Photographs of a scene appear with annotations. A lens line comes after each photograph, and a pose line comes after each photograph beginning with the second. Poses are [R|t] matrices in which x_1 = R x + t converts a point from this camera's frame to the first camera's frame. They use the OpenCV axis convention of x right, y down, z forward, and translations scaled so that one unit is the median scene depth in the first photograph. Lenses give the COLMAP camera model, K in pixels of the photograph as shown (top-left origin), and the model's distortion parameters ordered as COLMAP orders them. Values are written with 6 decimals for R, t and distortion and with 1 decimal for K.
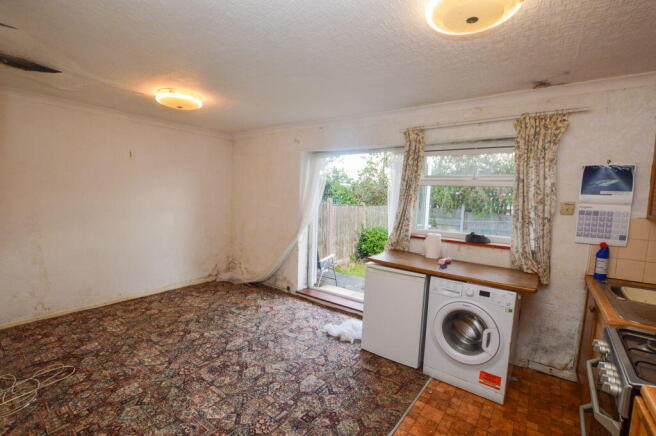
lens RADIAL K [[297.3, 0, 332.8], [0, 297.3, 223.4], [0, 0, 1]] dist [-0.025701, 0.000469]
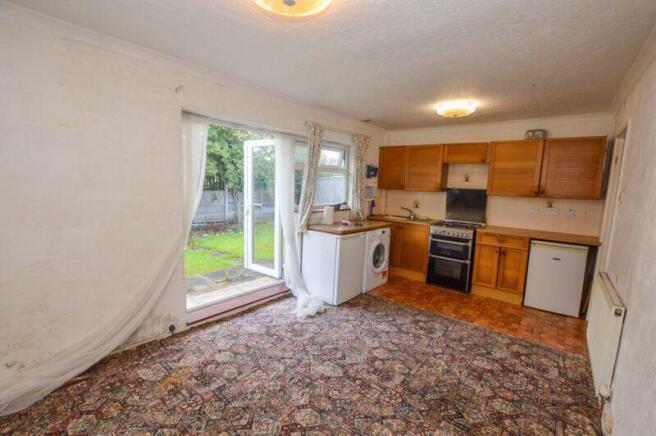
lens RADIAL K [[297.3, 0, 332.8], [0, 297.3, 223.4], [0, 0, 1]] dist [-0.025701, 0.000469]
pose [[0.032944, -0.165303, 0.985692, -1.219830], [0.056939, 0.984936, 0.163274, -0.133728], [-0.997834, 0.050745, 0.041860, 1.084742]]
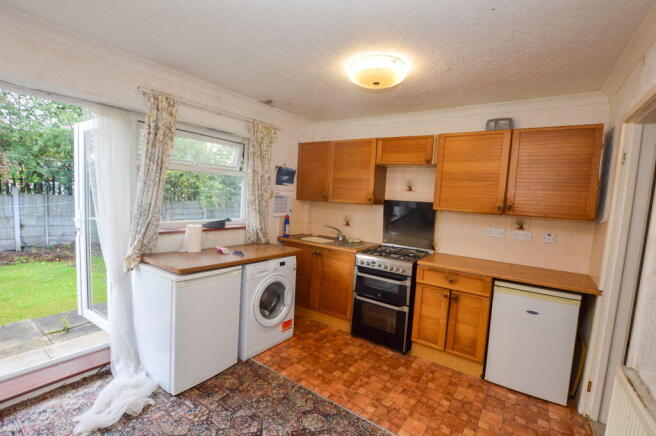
lens RADIAL K [[297.3, 0, 332.8], [0, 297.3, 223.4], [0, 0, 1]] dist [-0.025701, 0.000469]
pose [[-0.047745, -0.125923, 0.990890, -0.657876], [0.033342, 0.991268, 0.127578, -0.081445], [-0.998303, 0.039129, -0.043130, 0.722363]]
